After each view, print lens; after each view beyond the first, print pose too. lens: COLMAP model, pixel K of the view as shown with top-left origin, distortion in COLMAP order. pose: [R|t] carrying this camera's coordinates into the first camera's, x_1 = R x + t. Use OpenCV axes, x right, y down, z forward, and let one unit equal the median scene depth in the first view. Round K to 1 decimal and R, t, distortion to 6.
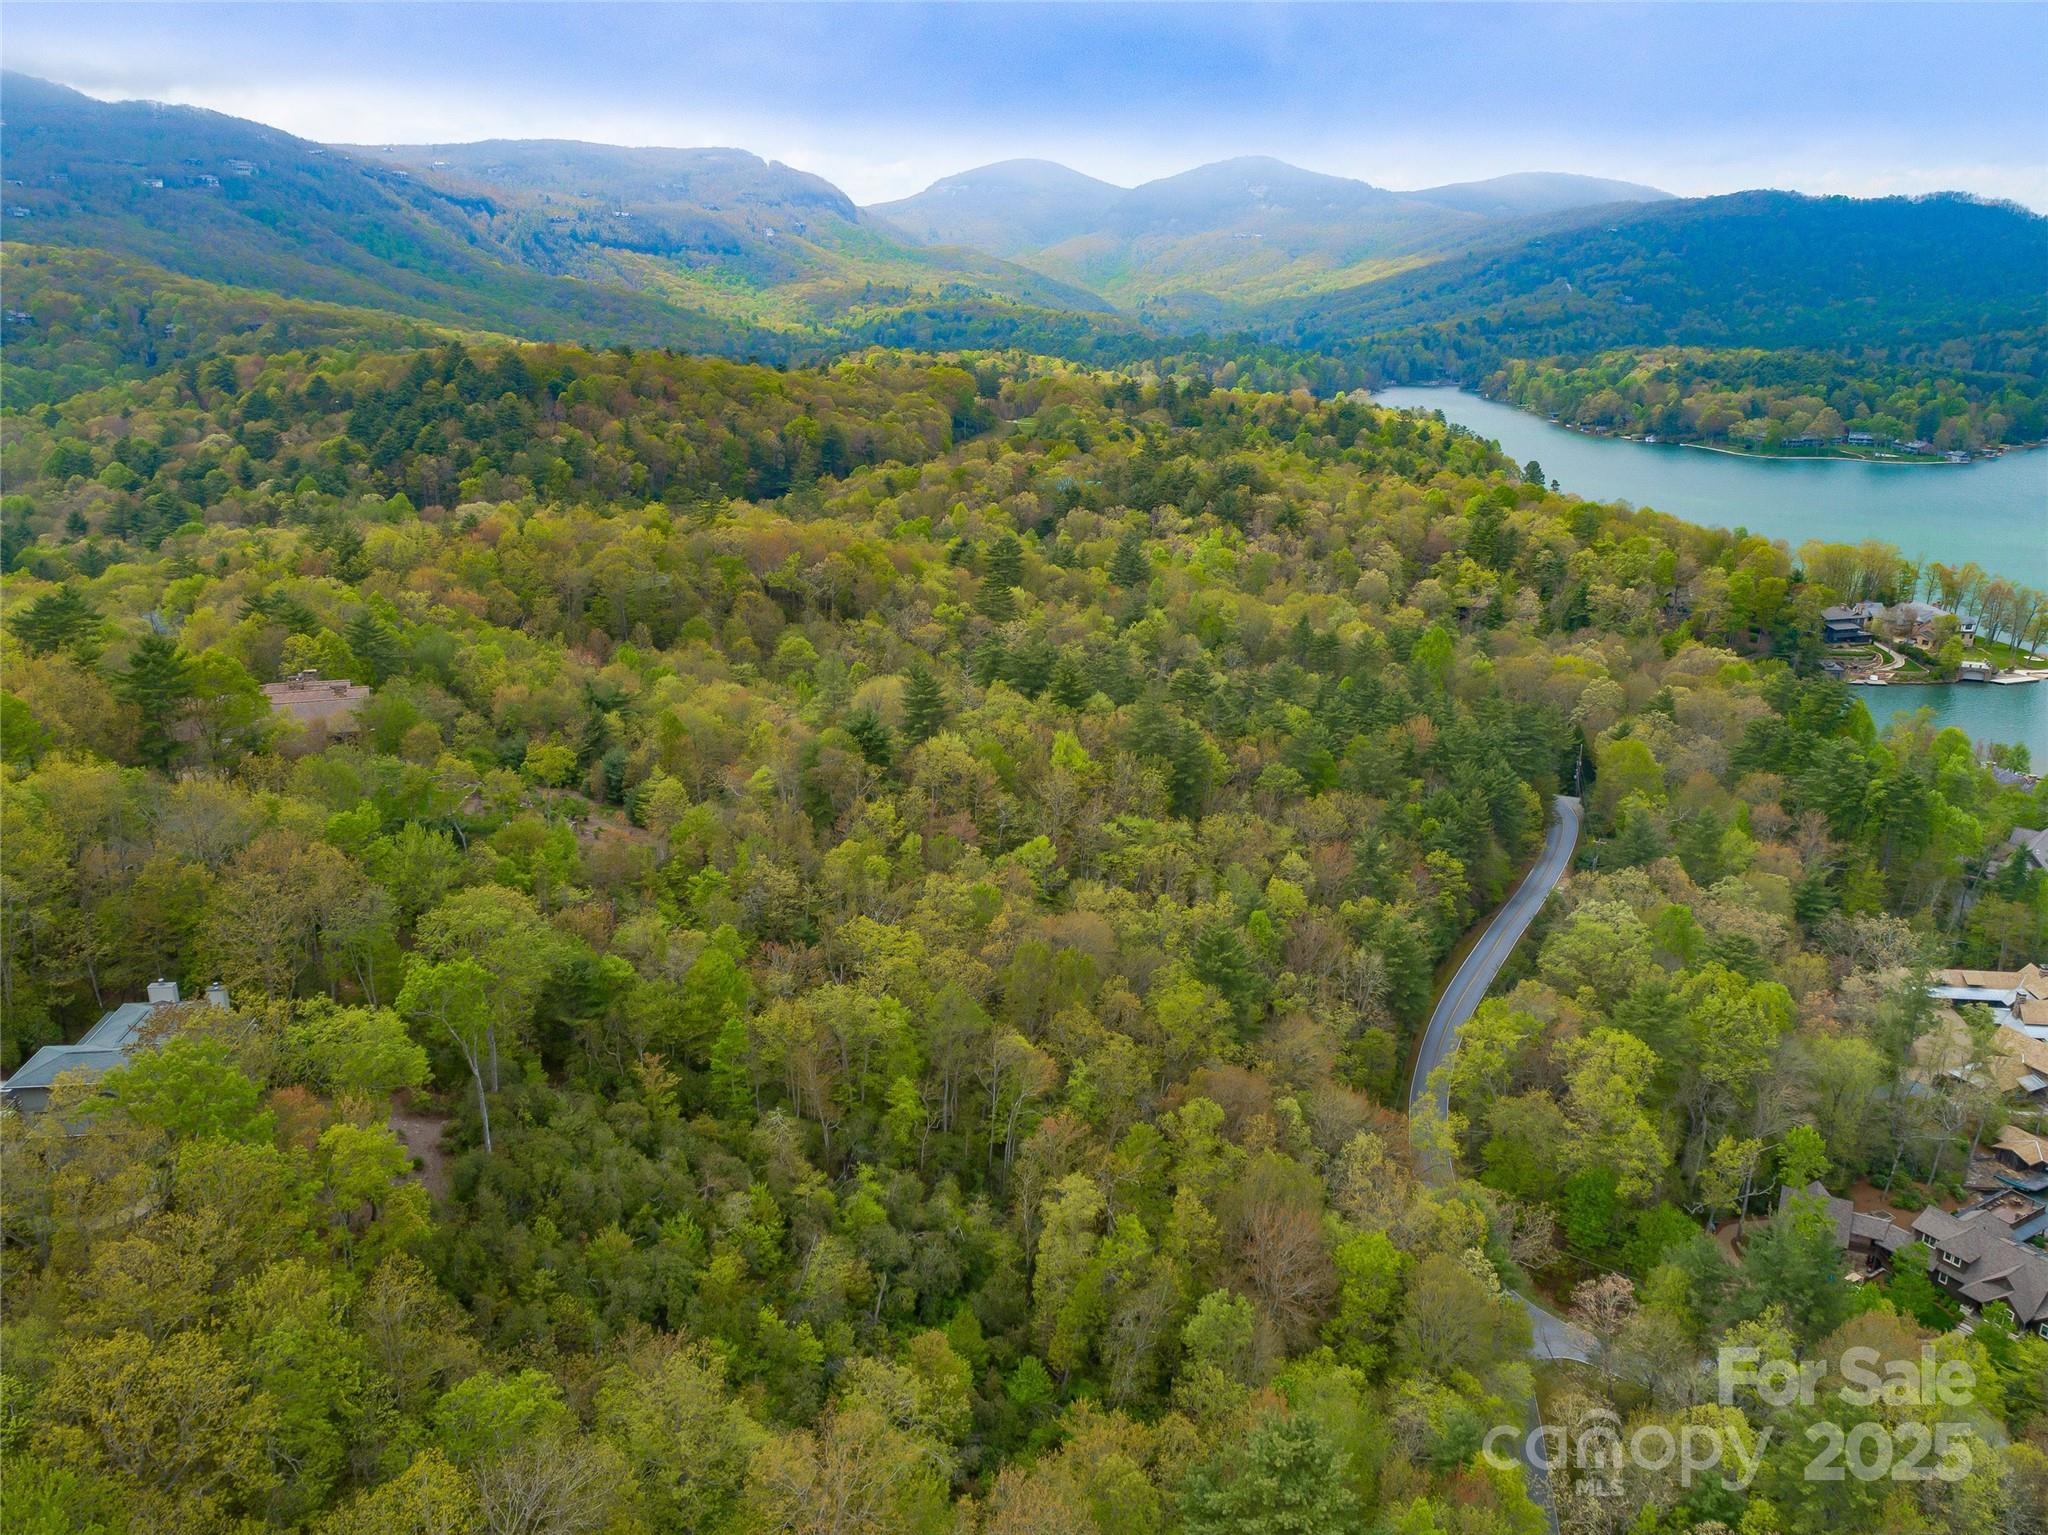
lens RADIAL K [[1559.6, 0, 1022.1], [0, 1559.6, 769.4], [0, 0, 1]] dist [-0.021743, 0.014338]
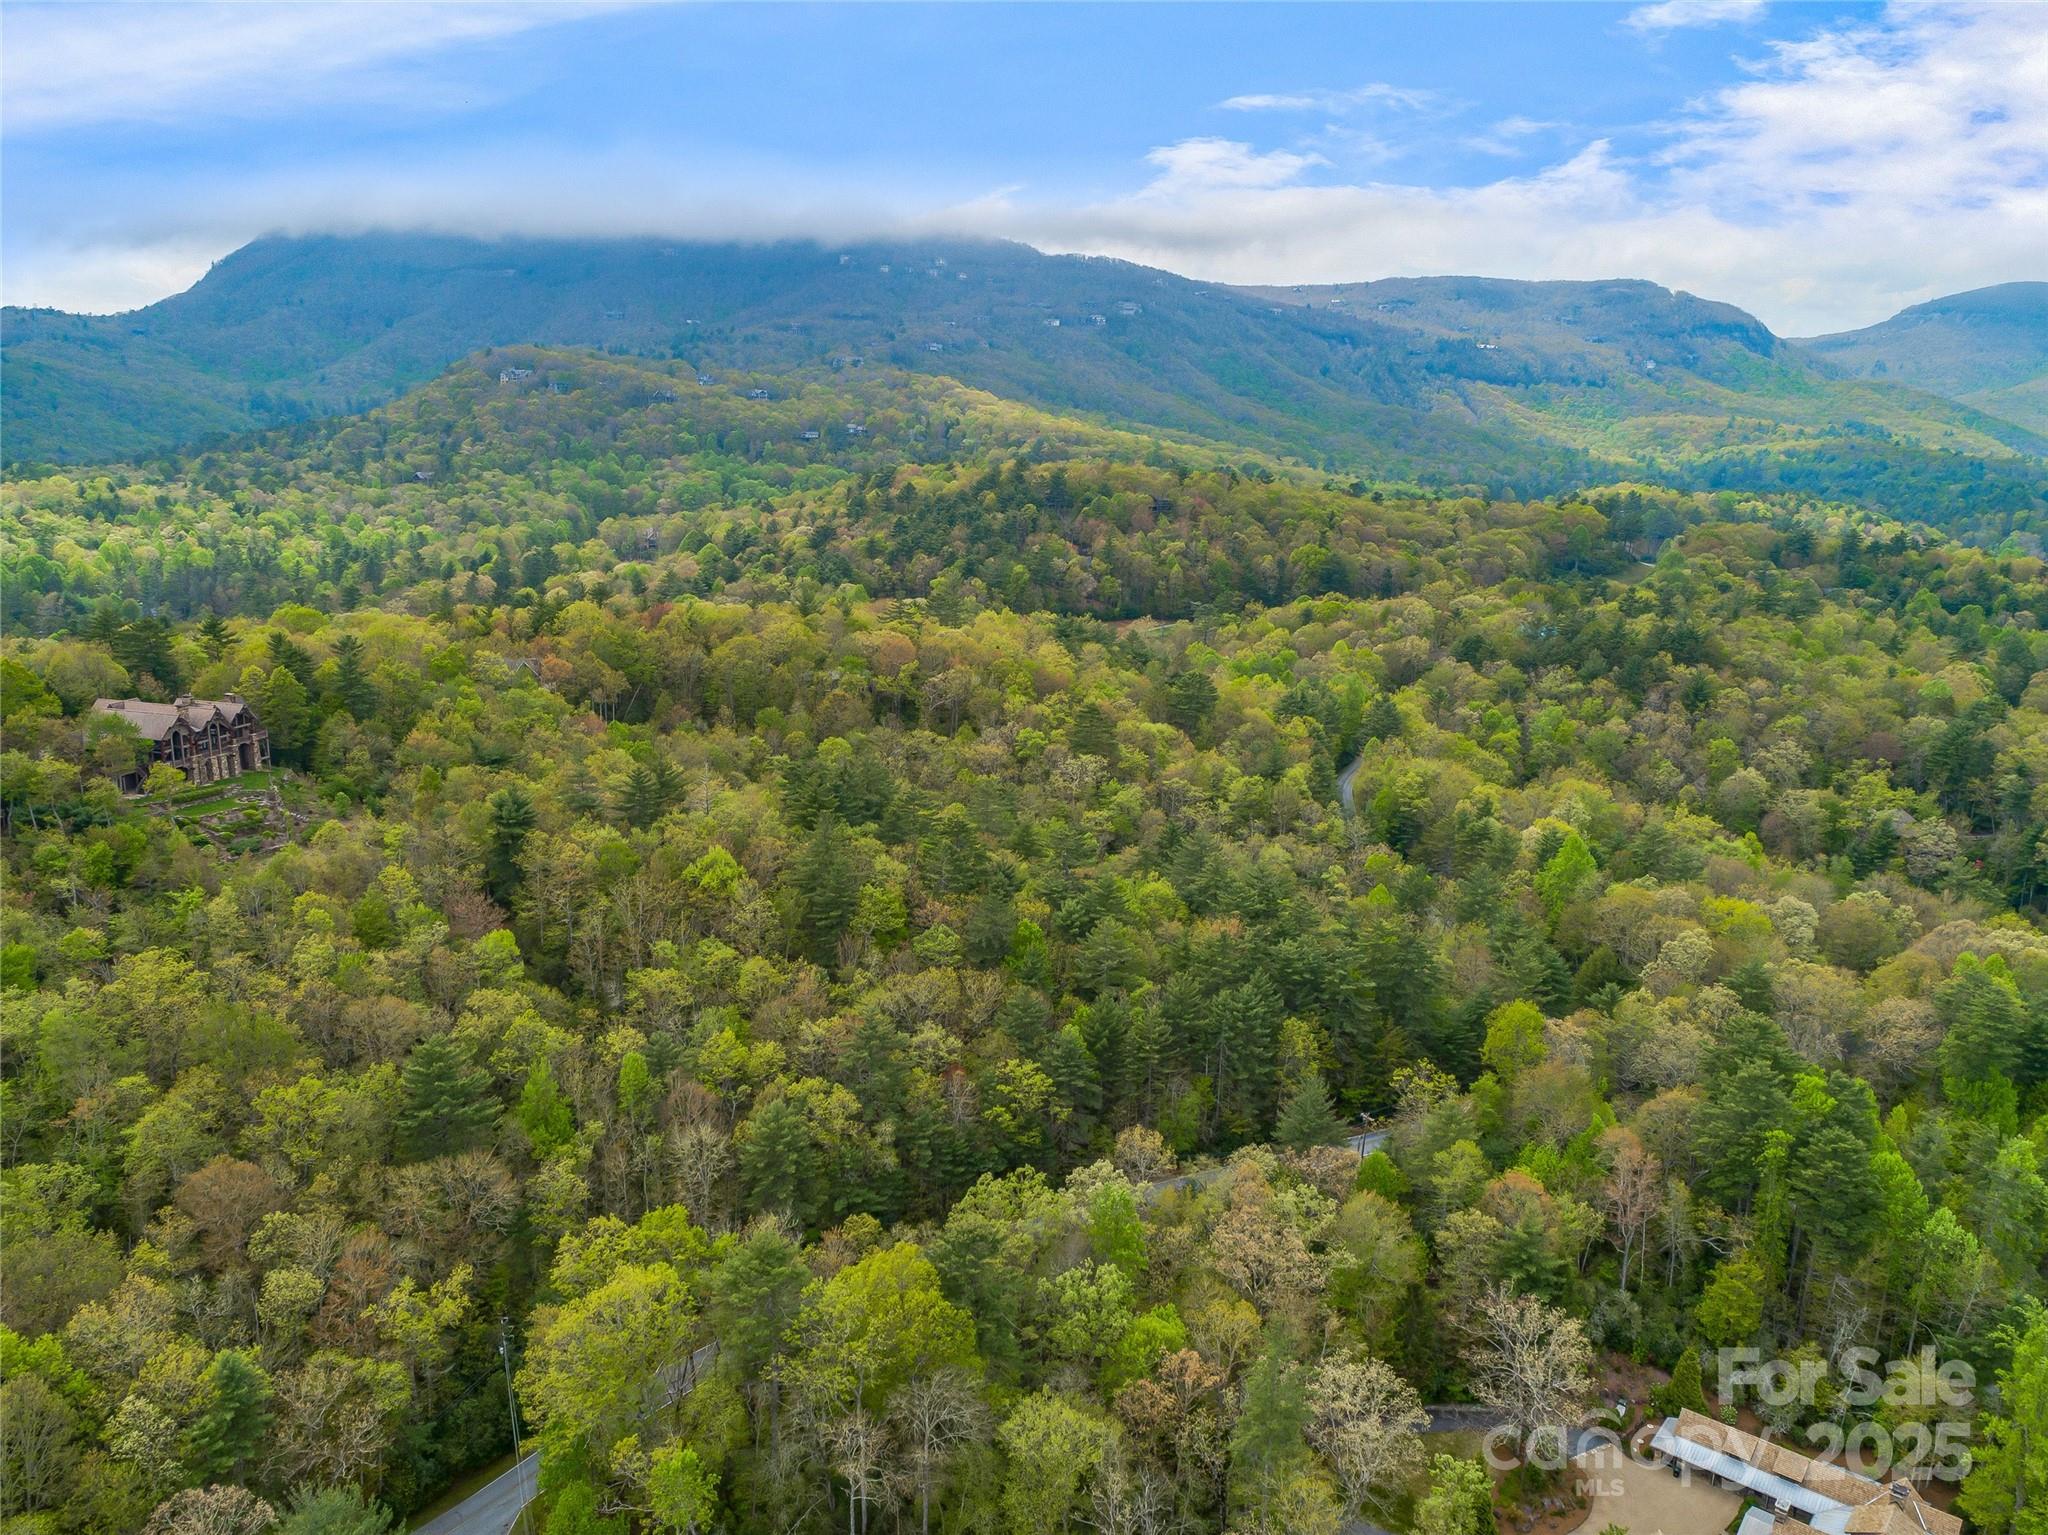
lens RADIAL K [[1559.6, 0, 1021.3], [0, 1559.6, 767.9], [0, 0, 1]] dist [-0.021743, 0.014338]
pose [[0.826776, 0.137403, -0.545492, 0.220337], [-0.180482, 0.983238, -0.025883, -0.025356], [0.532792, 0.119851, 0.837716, 0.084573]]
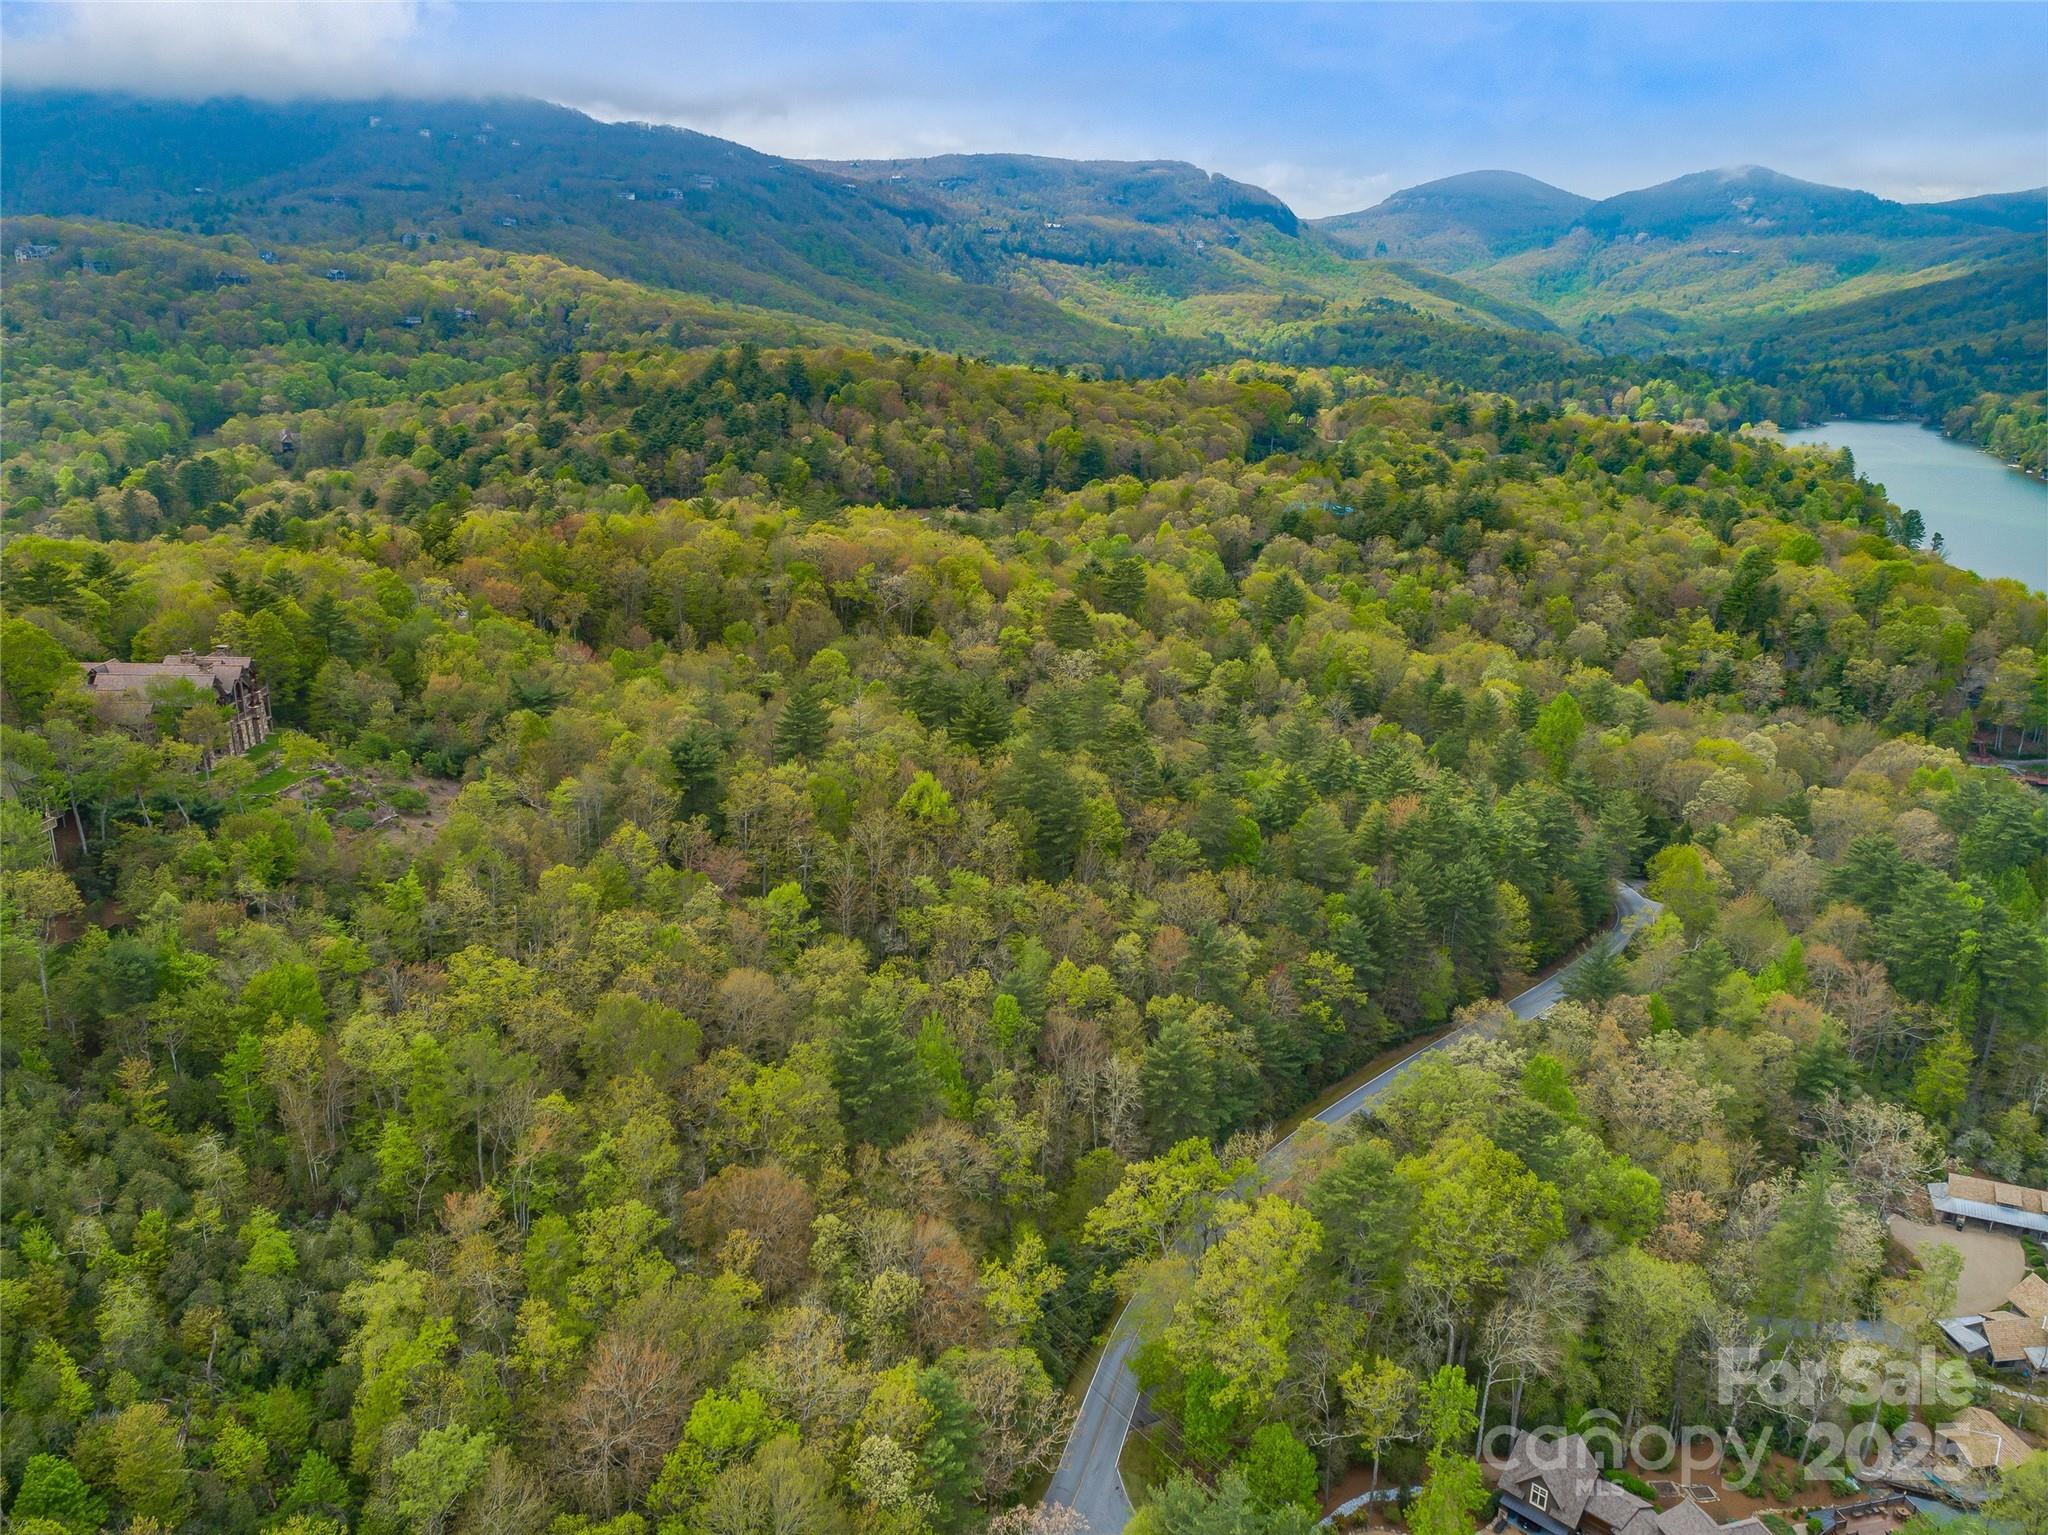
lens RADIAL K [[1559.6, 0, 1023.1], [0, 1559.6, 764.7], [0, 0, 1]] dist [-0.021743, 0.014338]
pose [[0.957401, 0.094933, -0.272709, 0.103729], [-0.097716, 0.995209, 0.003389, -0.011679], [0.271724, 0.023403, 0.962091, 0.038139]]
